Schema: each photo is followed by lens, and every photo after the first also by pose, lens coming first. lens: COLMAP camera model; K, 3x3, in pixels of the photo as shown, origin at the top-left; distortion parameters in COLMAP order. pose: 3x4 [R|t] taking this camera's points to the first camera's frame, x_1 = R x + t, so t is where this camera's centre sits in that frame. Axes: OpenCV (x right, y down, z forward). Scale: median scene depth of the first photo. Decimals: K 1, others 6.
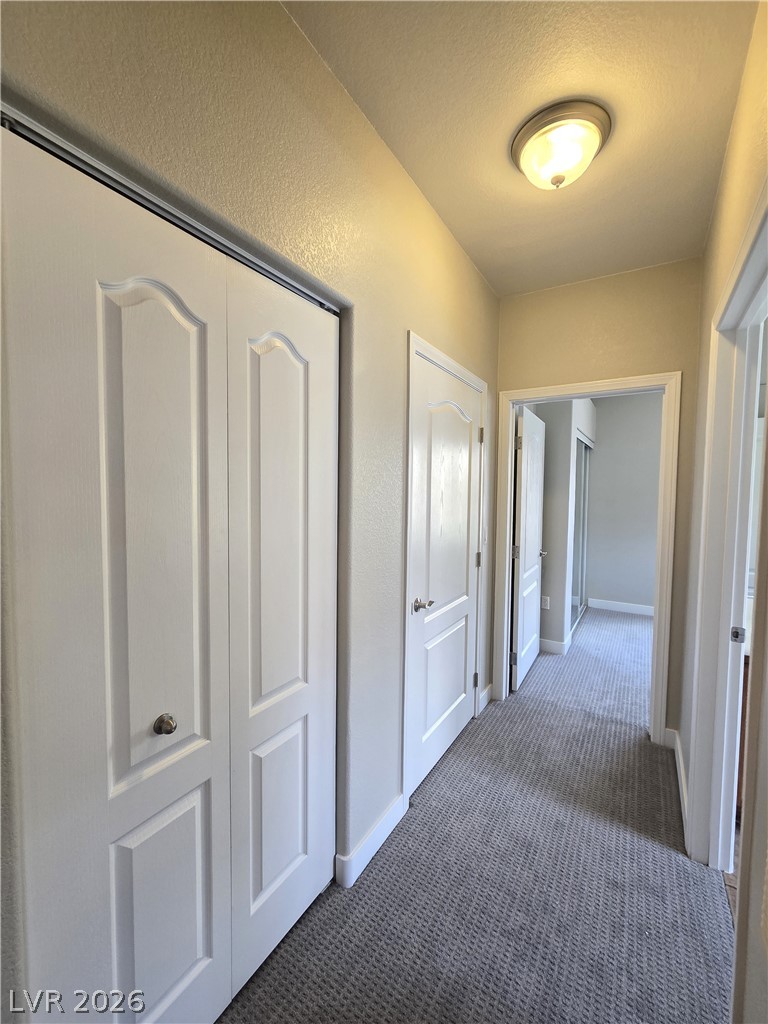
lens RADIAL K [[421.1, 0, 389.2], [0, 421.1, 516.5], [0, 0, 1]] dist [-0.001807, 0.000015]
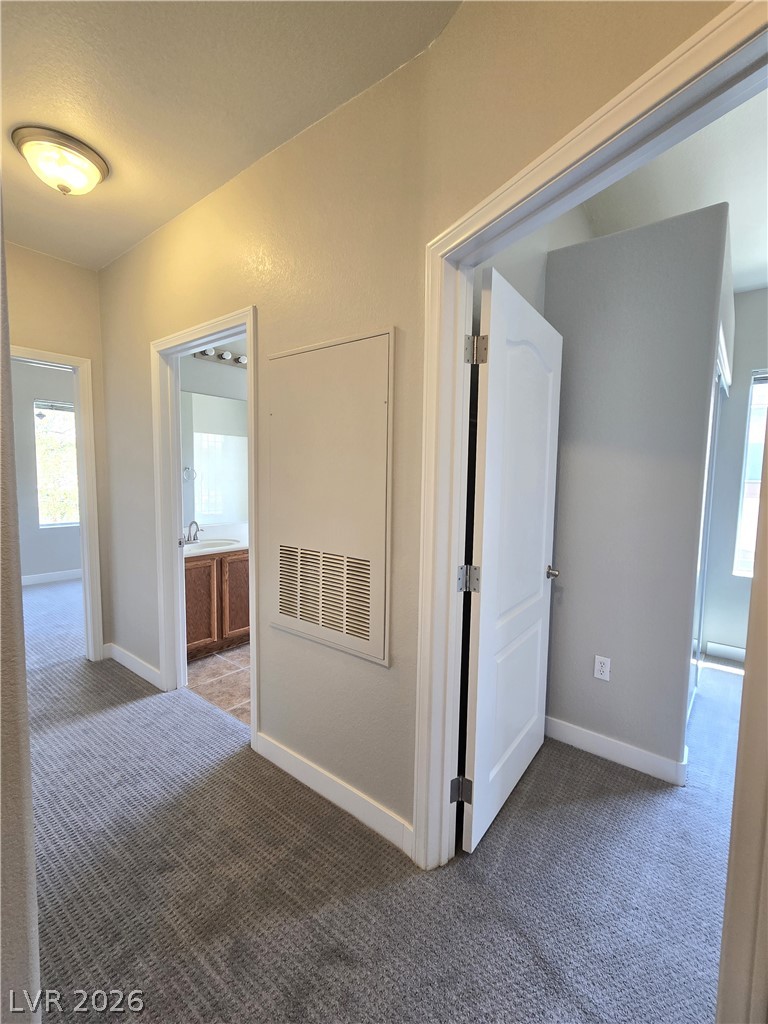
lens RADIAL K [[421.1, 0, 386.9], [0, 421.1, 508.8], [0, 0, 1]] dist [-0.001807, 0.000015]
pose [[0.130864, -0.088550, 0.987438, -0.551740], [0.044824, 0.995513, 0.083333, 0.037502], [-0.990386, 0.033356, 0.134246, -0.029390]]
